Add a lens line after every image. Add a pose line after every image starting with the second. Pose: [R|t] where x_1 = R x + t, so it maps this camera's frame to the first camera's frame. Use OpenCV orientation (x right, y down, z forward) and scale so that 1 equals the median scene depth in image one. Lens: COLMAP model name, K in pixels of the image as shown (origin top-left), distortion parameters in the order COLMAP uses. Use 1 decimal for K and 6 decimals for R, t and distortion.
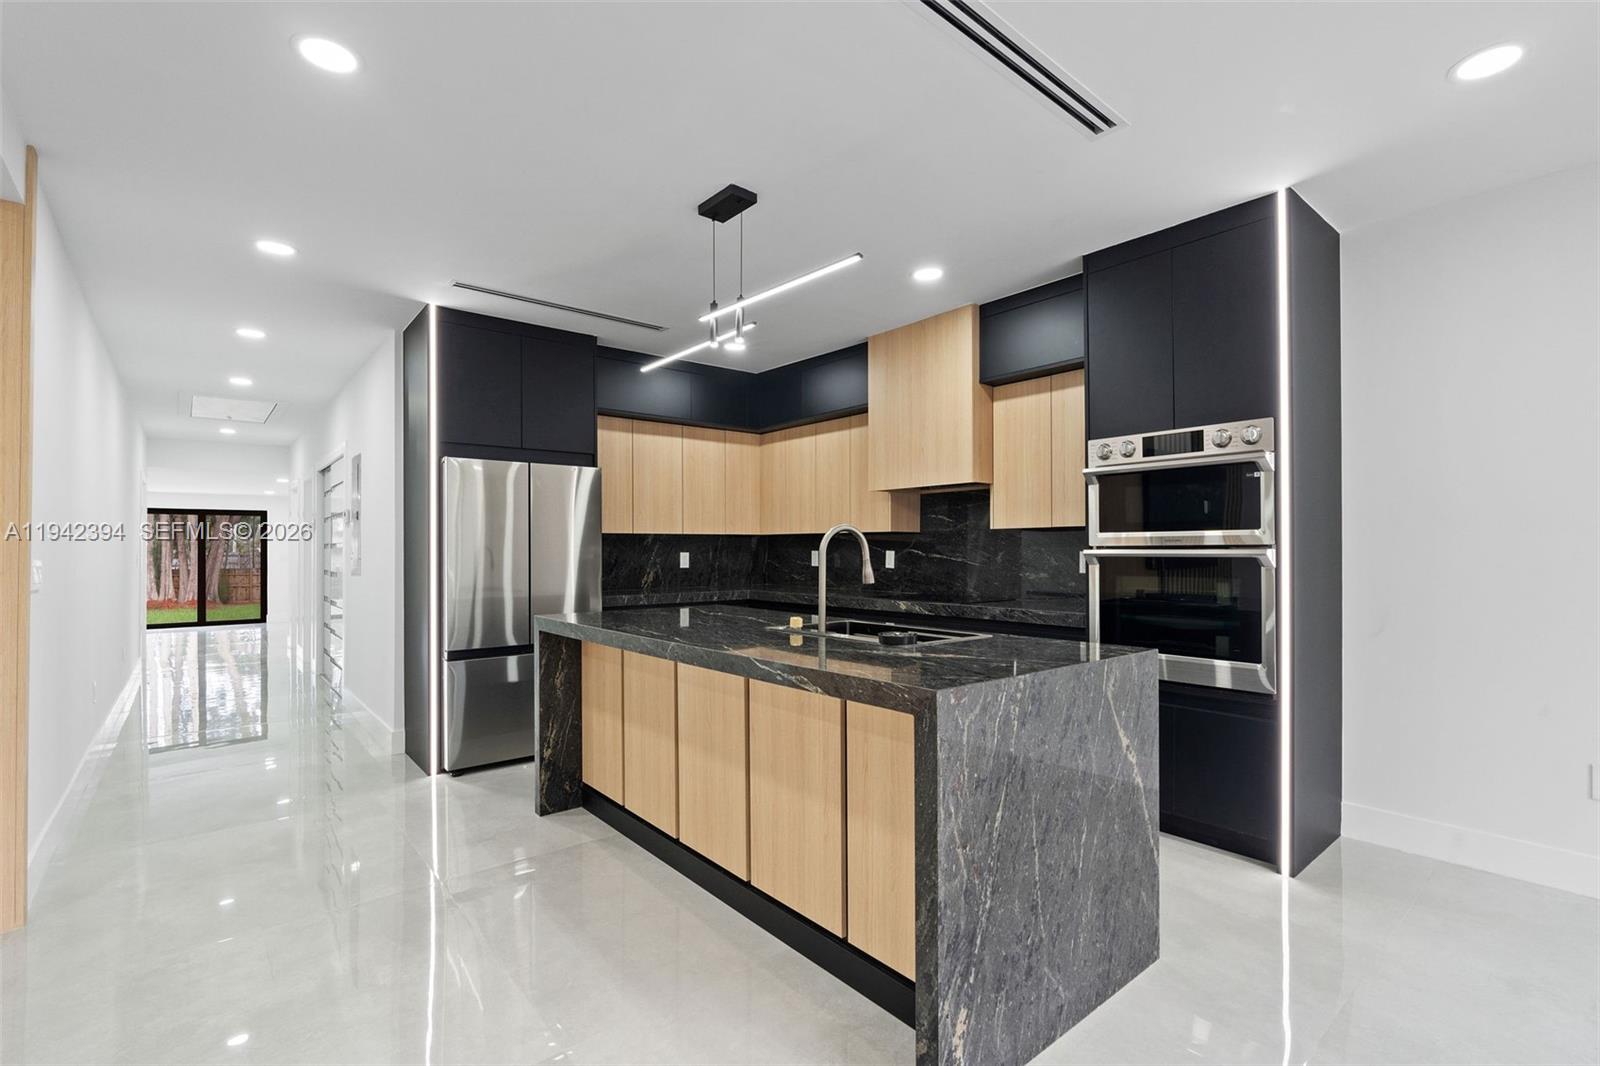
lens RADIAL K [[721.6, 0, 799.6], [0, 721.6, 549.3], [0, 0, 1]] dist [-0.009332, -0.000112]
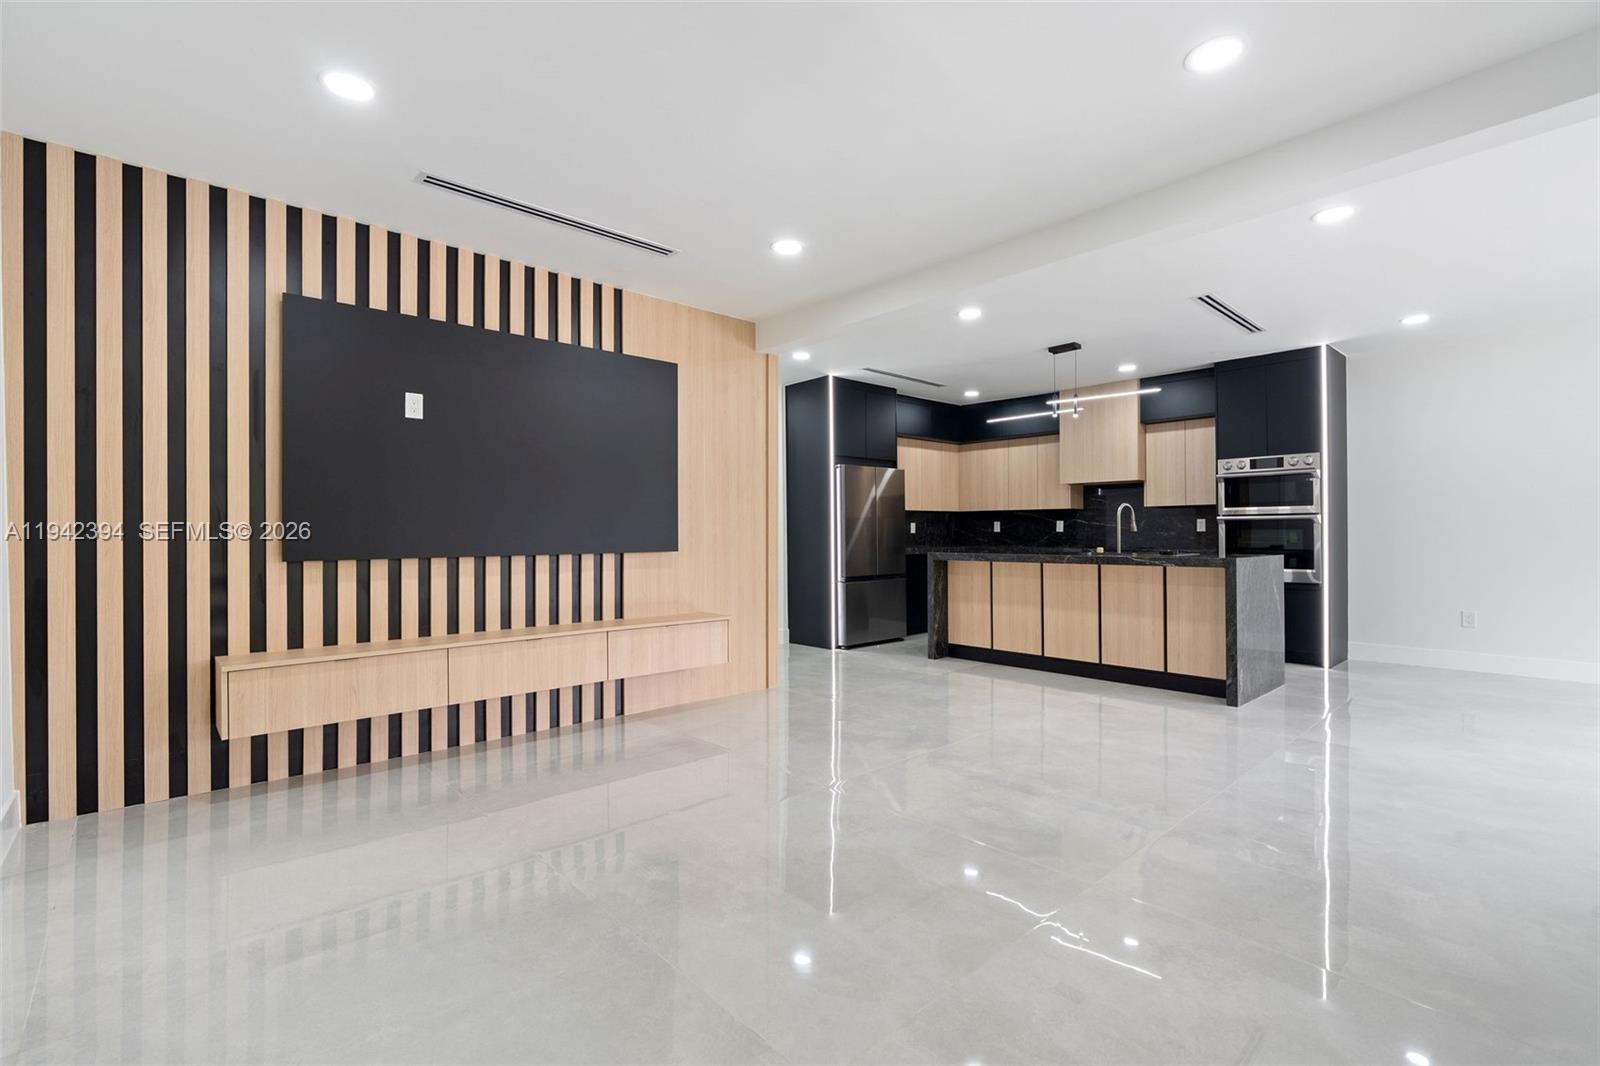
lens RADIAL K [[725.5, 0, 800.0], [0, 725.5, 533.0], [0, 0, 1]] dist [-0.000598, -0.000035]
pose [[0.998657, -0.002843, 0.051739, -0.827659], [0.002738, 0.999994, 0.002108, 0.037803], [-0.051744, -0.001963, 0.998658, -0.890785]]
